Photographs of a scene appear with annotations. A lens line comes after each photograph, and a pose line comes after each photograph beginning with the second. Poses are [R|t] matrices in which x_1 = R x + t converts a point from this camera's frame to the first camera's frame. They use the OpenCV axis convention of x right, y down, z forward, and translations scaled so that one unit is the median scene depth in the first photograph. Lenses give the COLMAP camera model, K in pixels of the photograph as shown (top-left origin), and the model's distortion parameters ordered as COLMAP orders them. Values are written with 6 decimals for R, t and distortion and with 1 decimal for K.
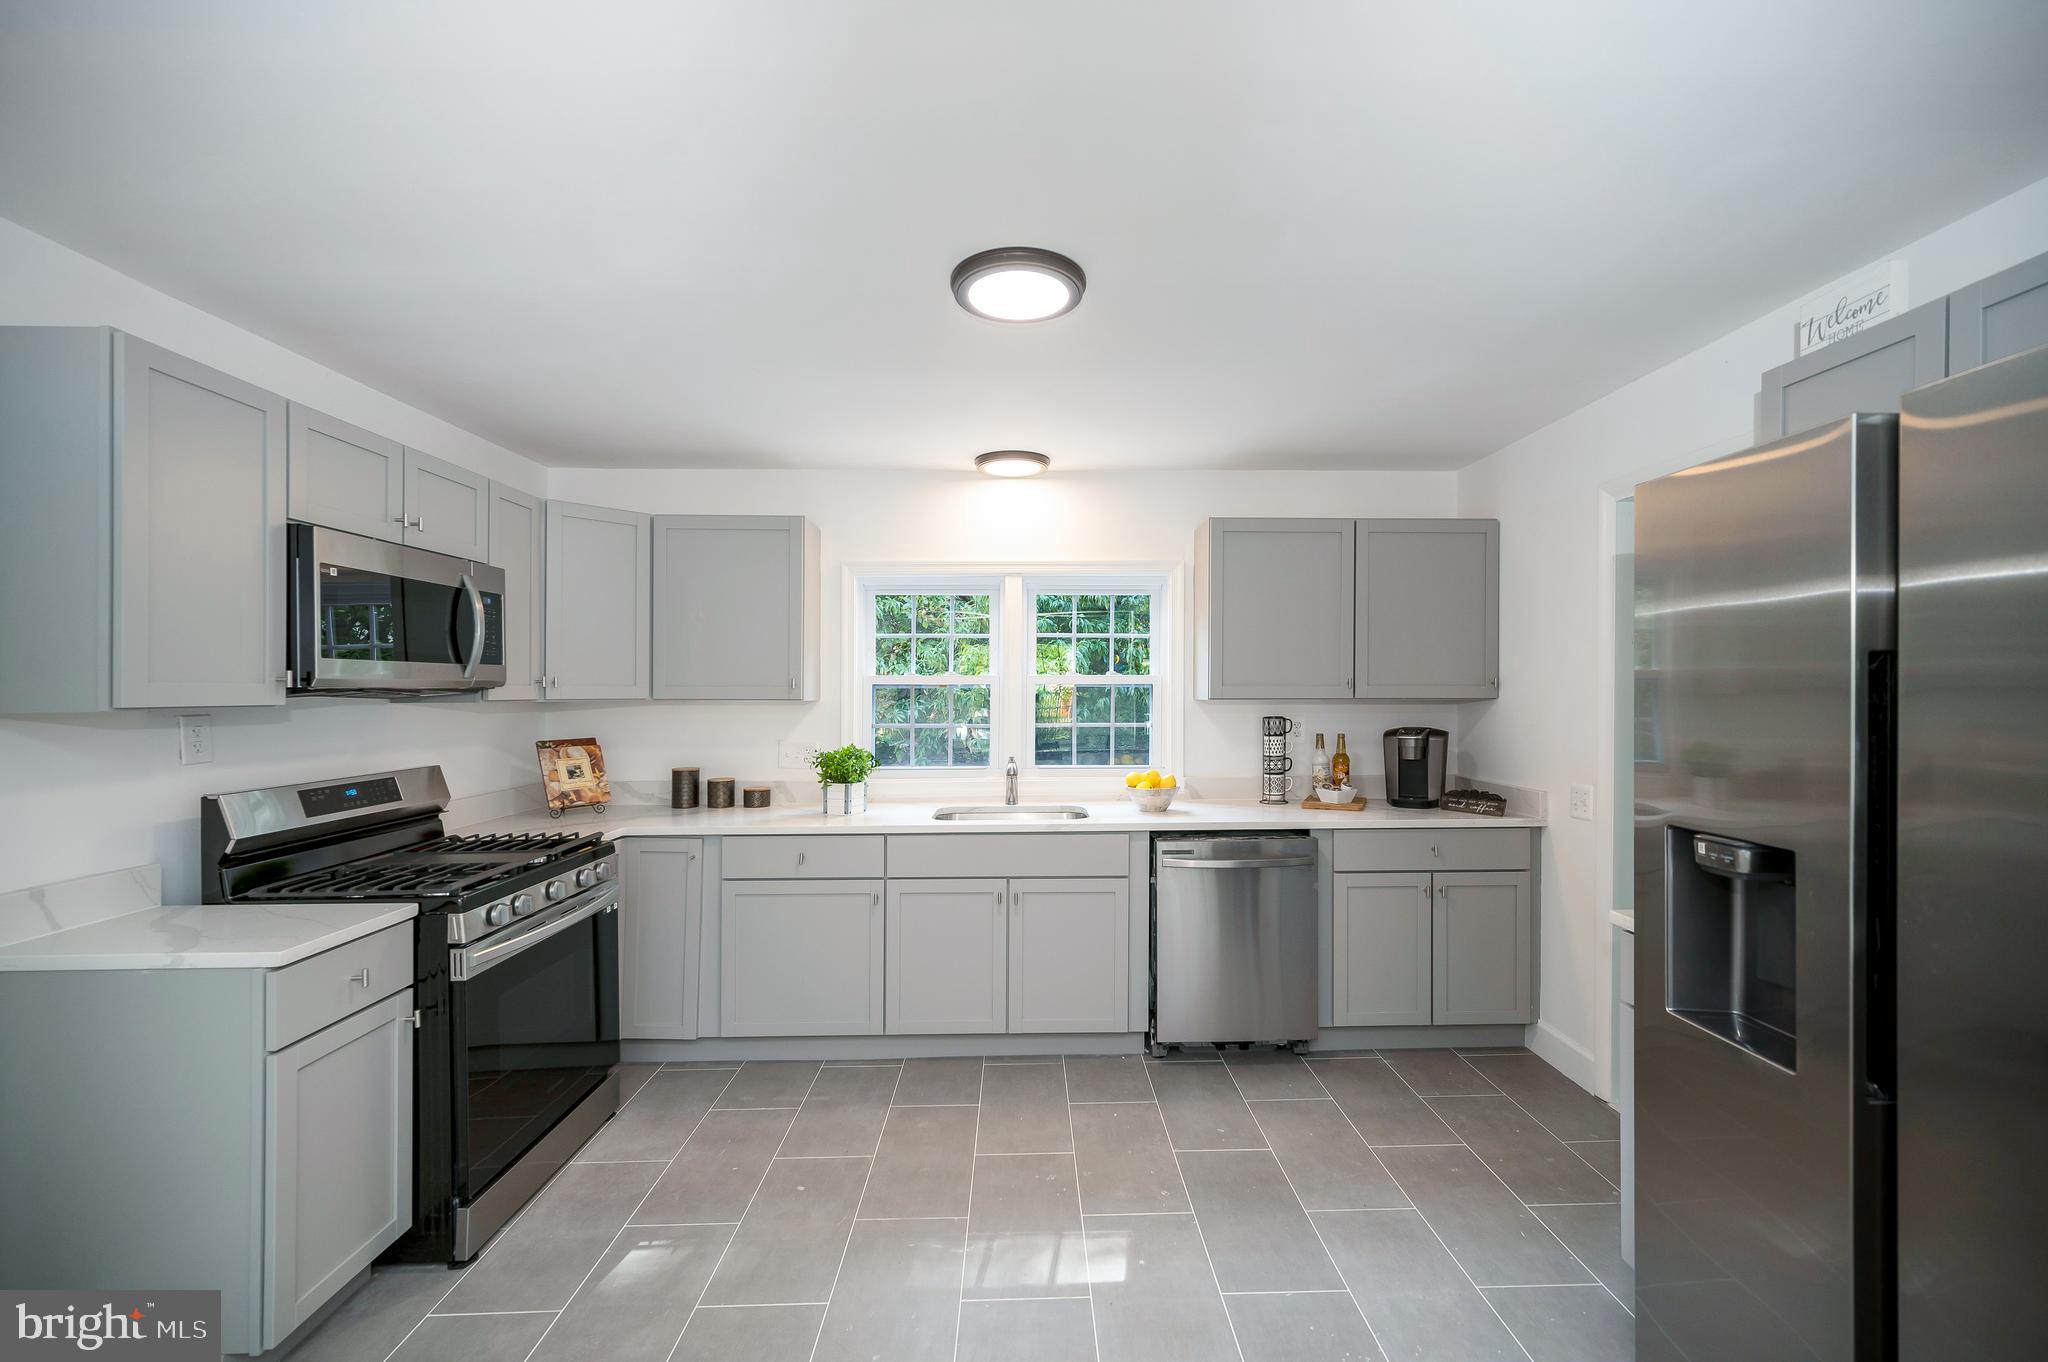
lens RADIAL K [[833.9, 0, 1032.0], [0, 833.9, 688.7], [0, 0, 1]] dist [-0.009033, -0.000341]
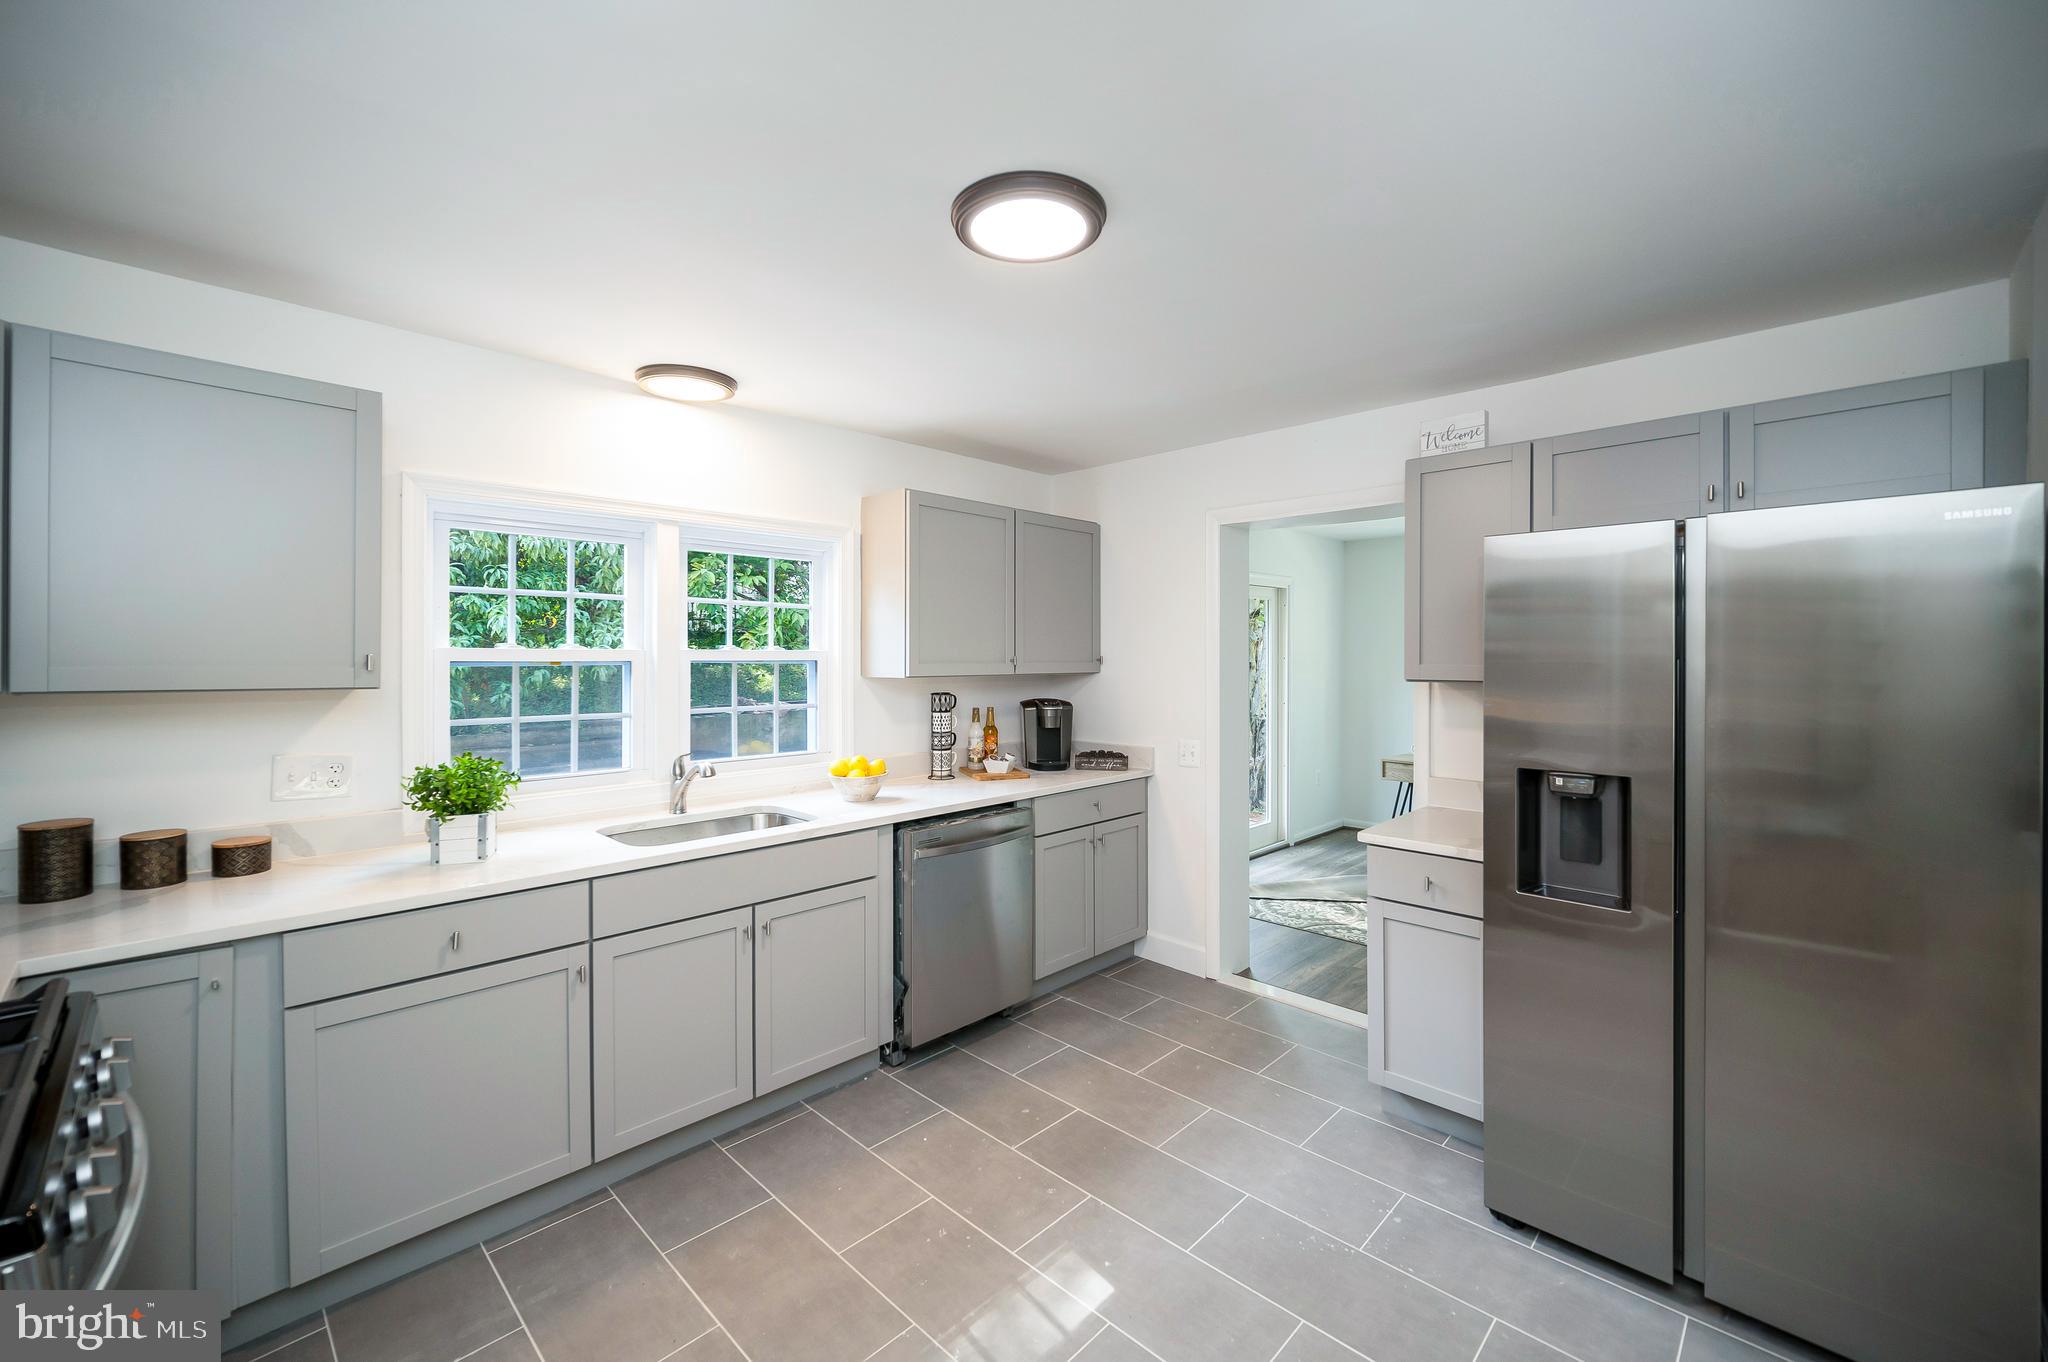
lens RADIAL K [[833.9, 0, 1019.0], [0, 833.9, 653.4], [0, 0, 1]] dist [-0.009033, -0.000341]
pose [[0.716172, 0.003653, 0.697914, -0.373222], [-0.003593, 0.999992, -0.001547, -0.013904], [-0.697915, -0.001399, 0.716180, 0.225706]]
